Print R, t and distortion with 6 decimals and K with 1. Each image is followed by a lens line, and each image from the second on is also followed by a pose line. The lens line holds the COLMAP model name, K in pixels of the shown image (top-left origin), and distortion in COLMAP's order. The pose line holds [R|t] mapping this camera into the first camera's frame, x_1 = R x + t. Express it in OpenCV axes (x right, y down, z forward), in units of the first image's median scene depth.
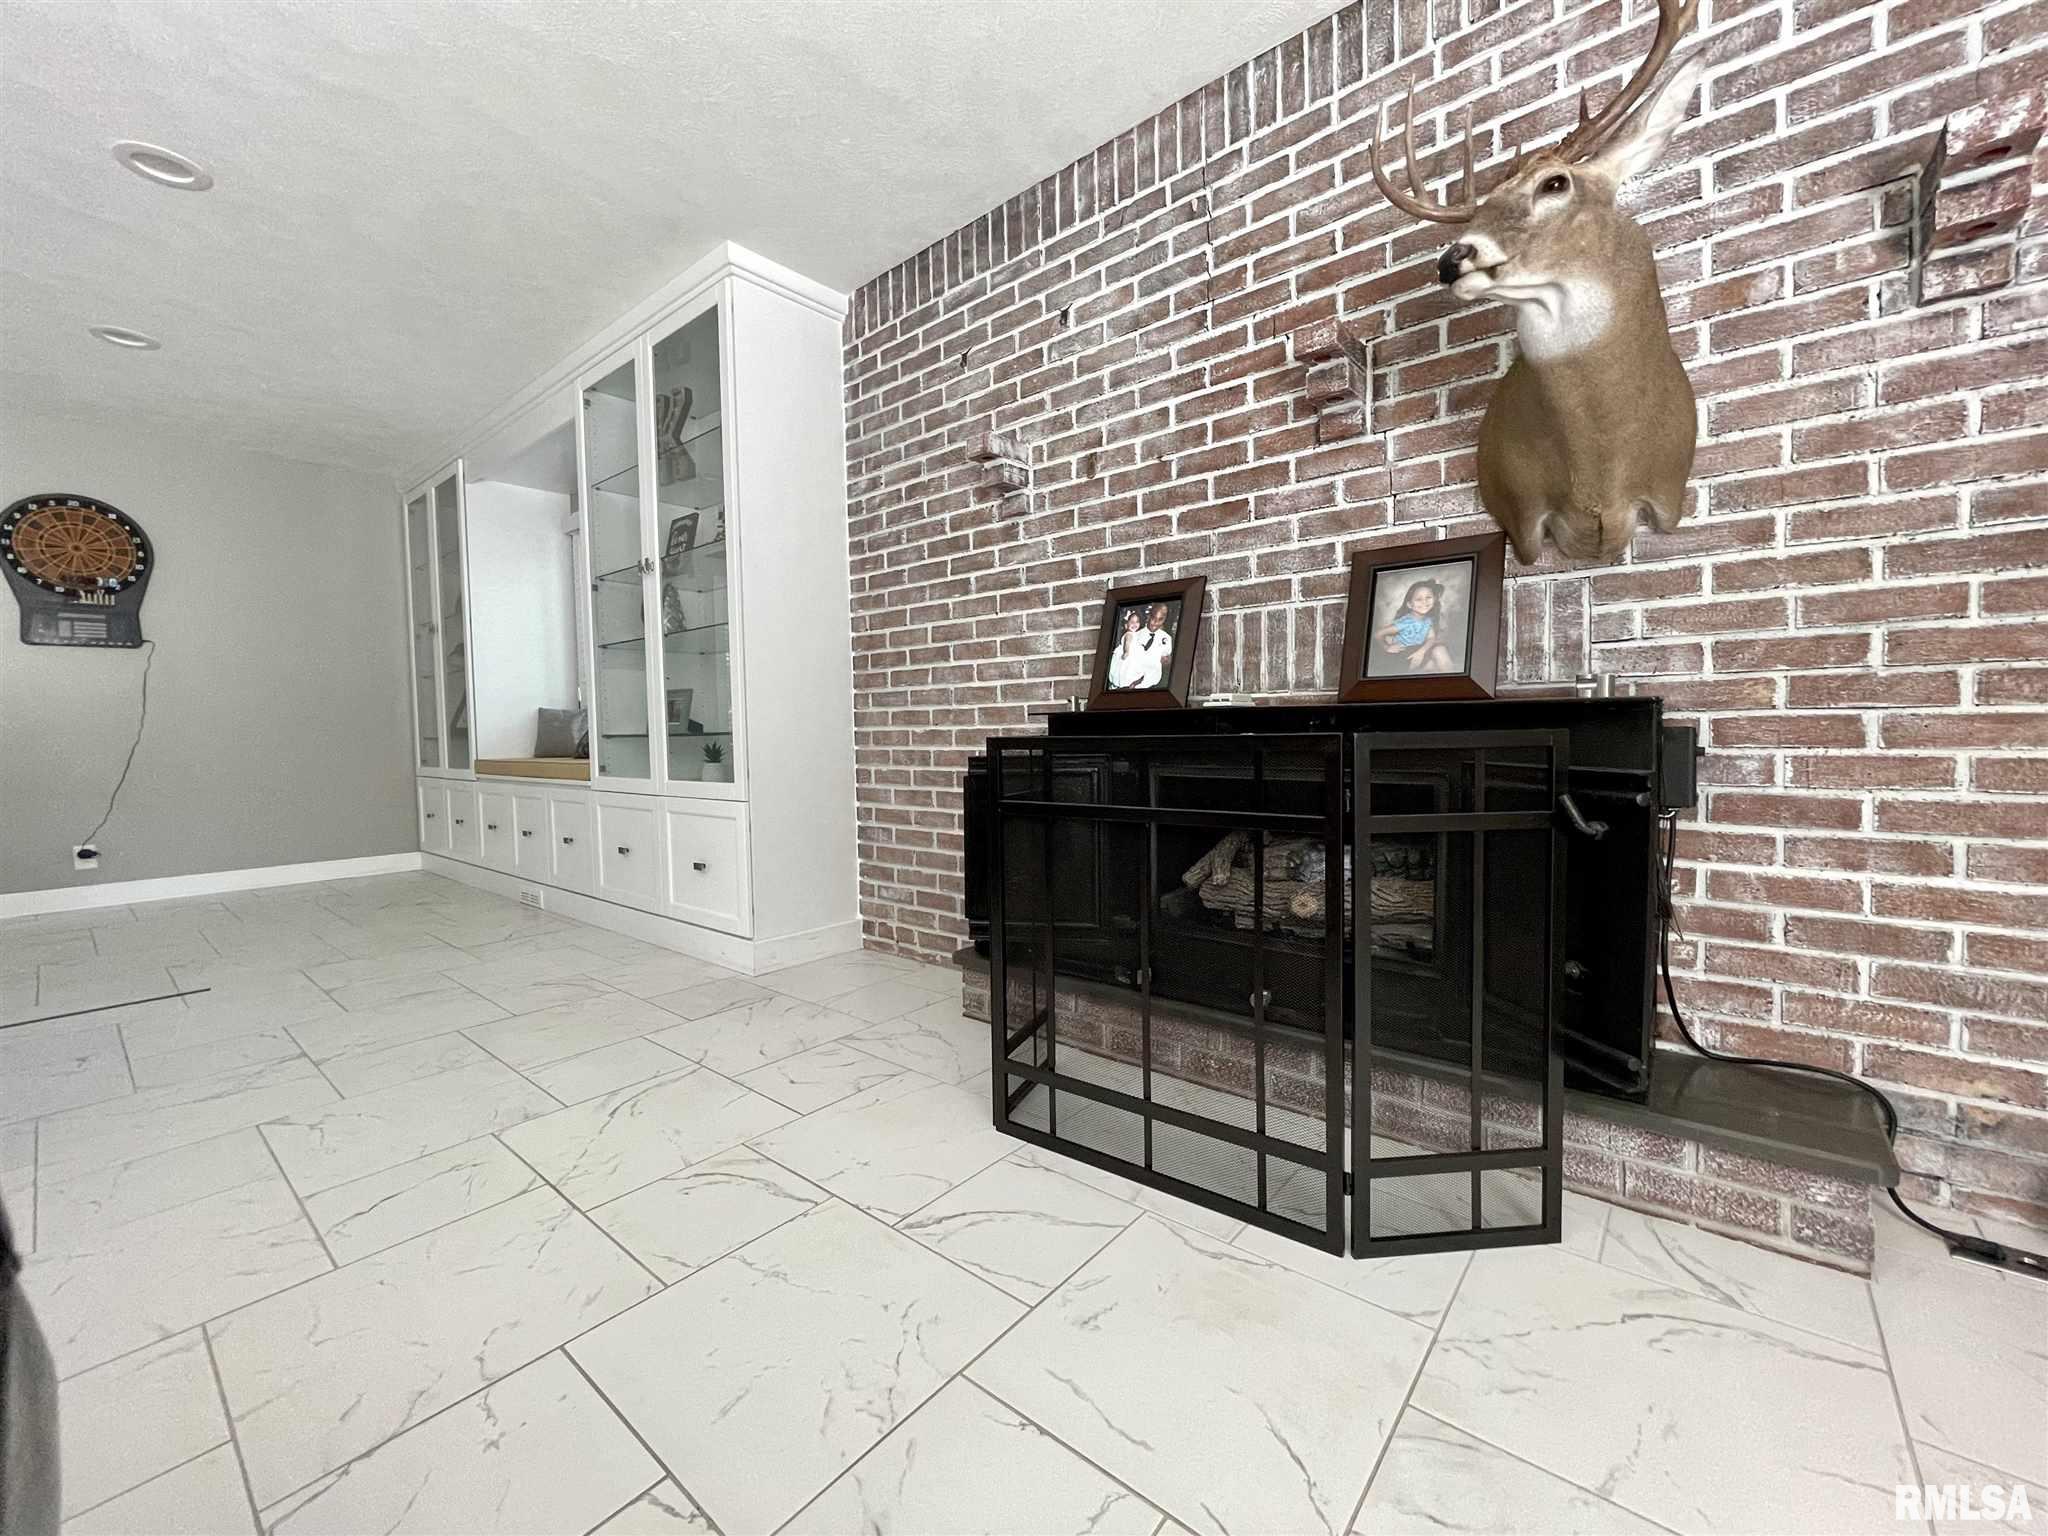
lens RADIAL K [[822.7, 0, 1024.0], [0, 822.7, 768.0], [0, 0, 1]] dist [-0.001942, -0.000436]
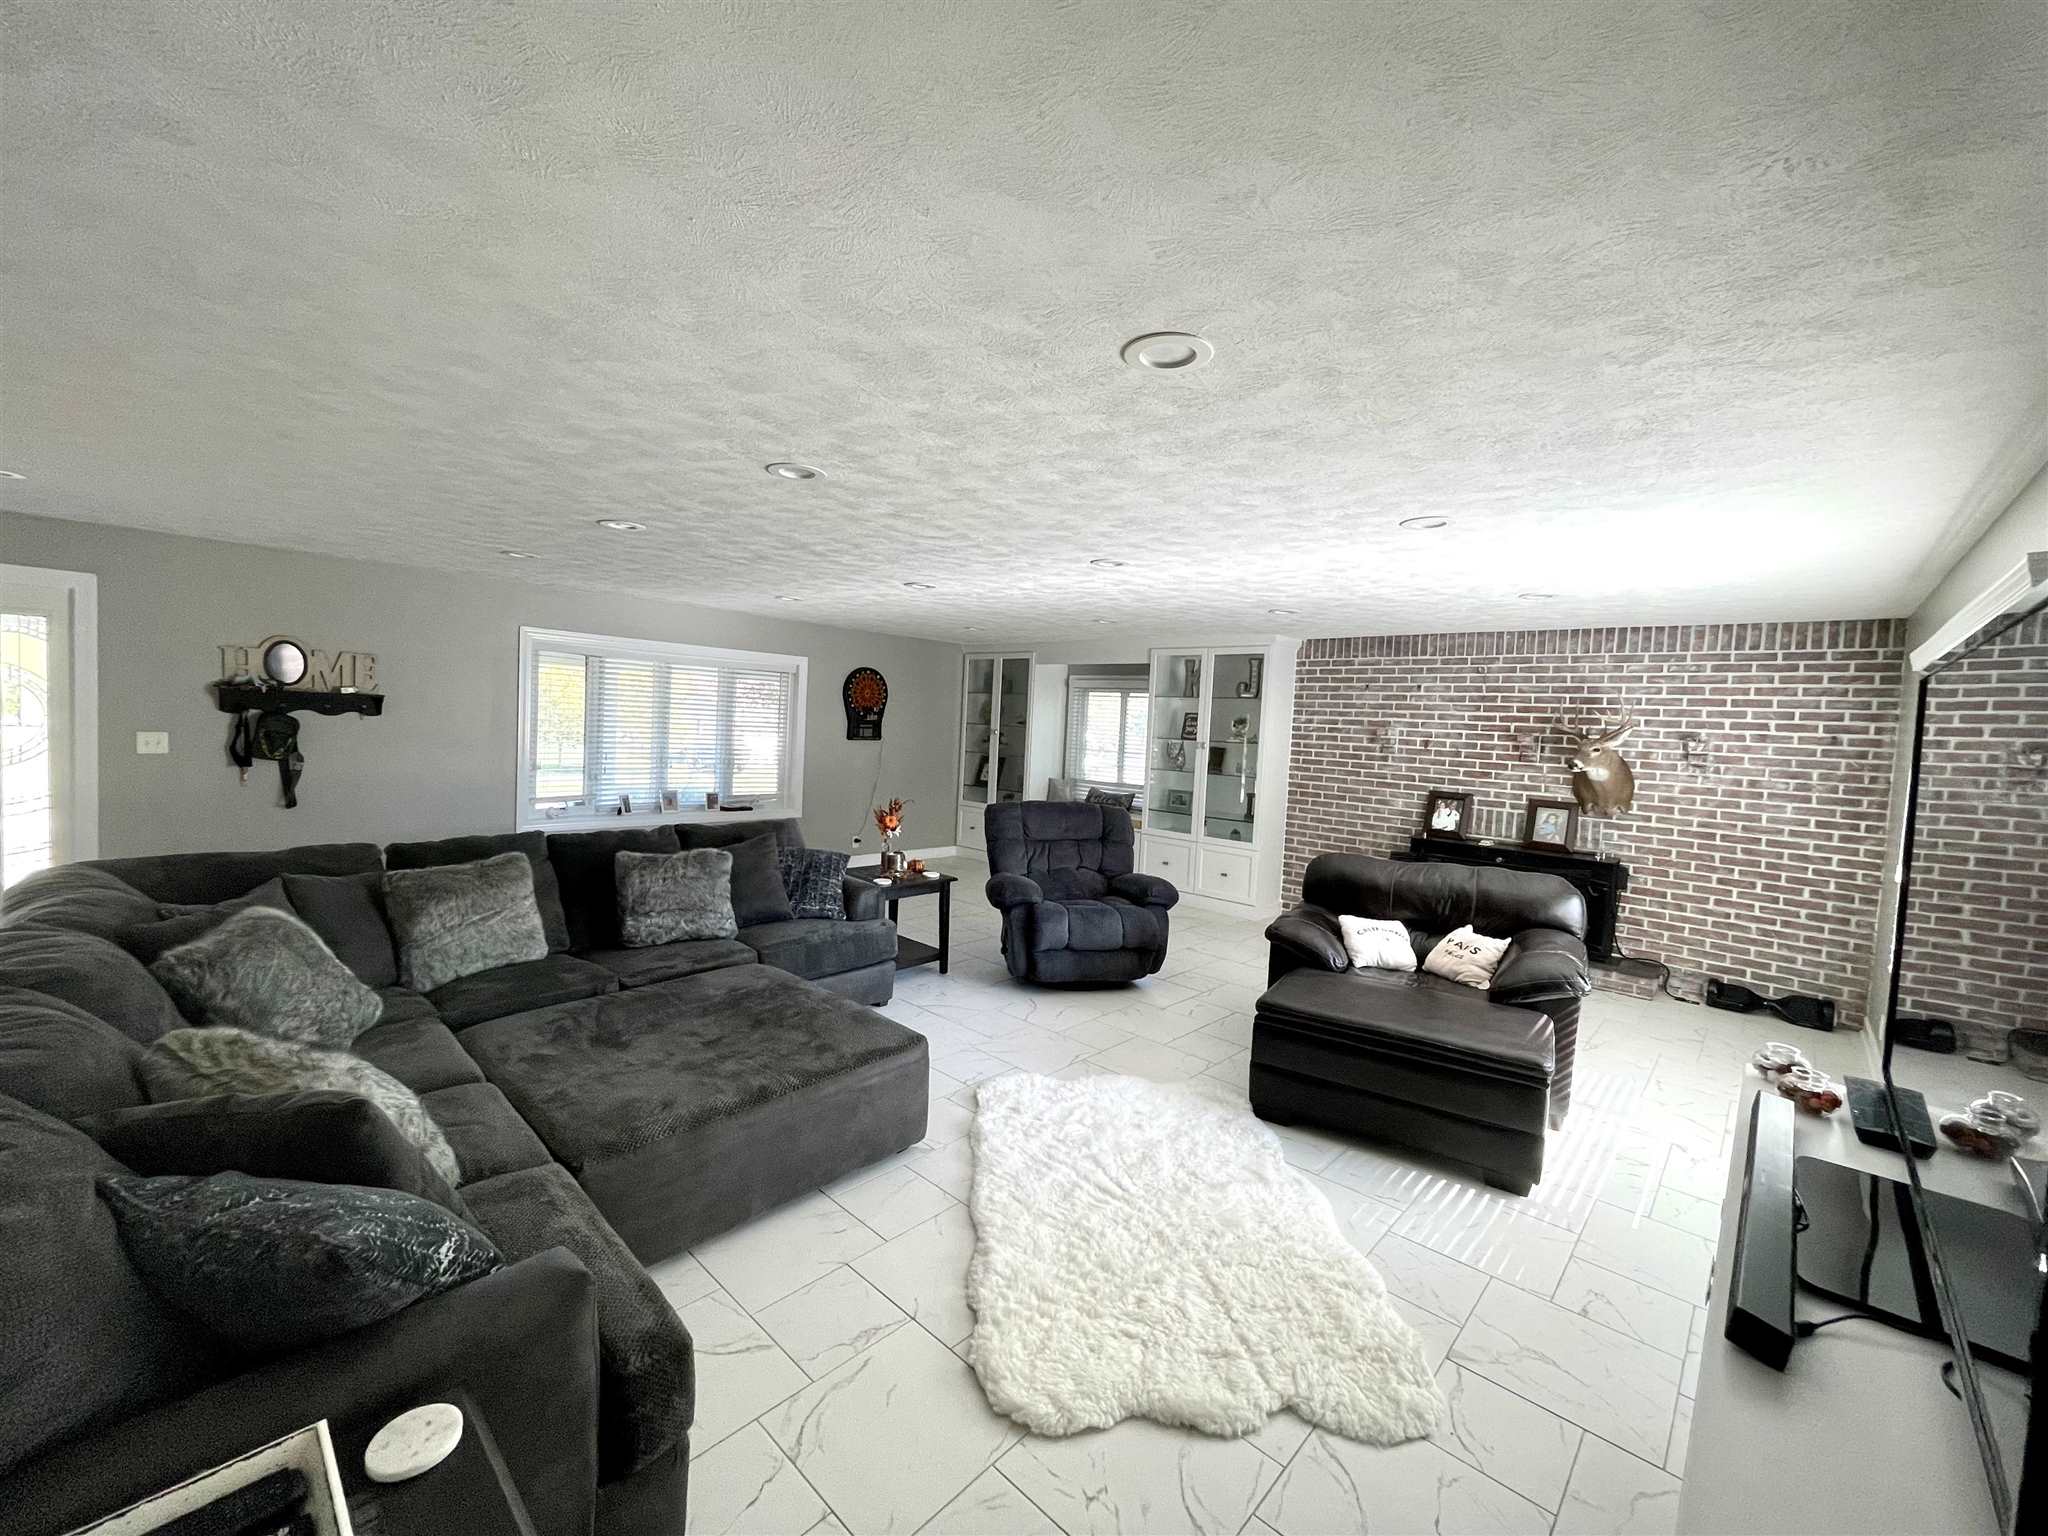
lens RADIAL K [[822.7, 0, 1024.0], [0, 822.7, 768.0], [0, 0, 1]] dist [-0.001942, -0.000436]
pose [[0.996262, 0.070880, -0.049378, -1.393469], [-0.070490, 0.997466, 0.009591, -0.273732], [0.049933, -0.006075, 0.998734, -2.261864]]
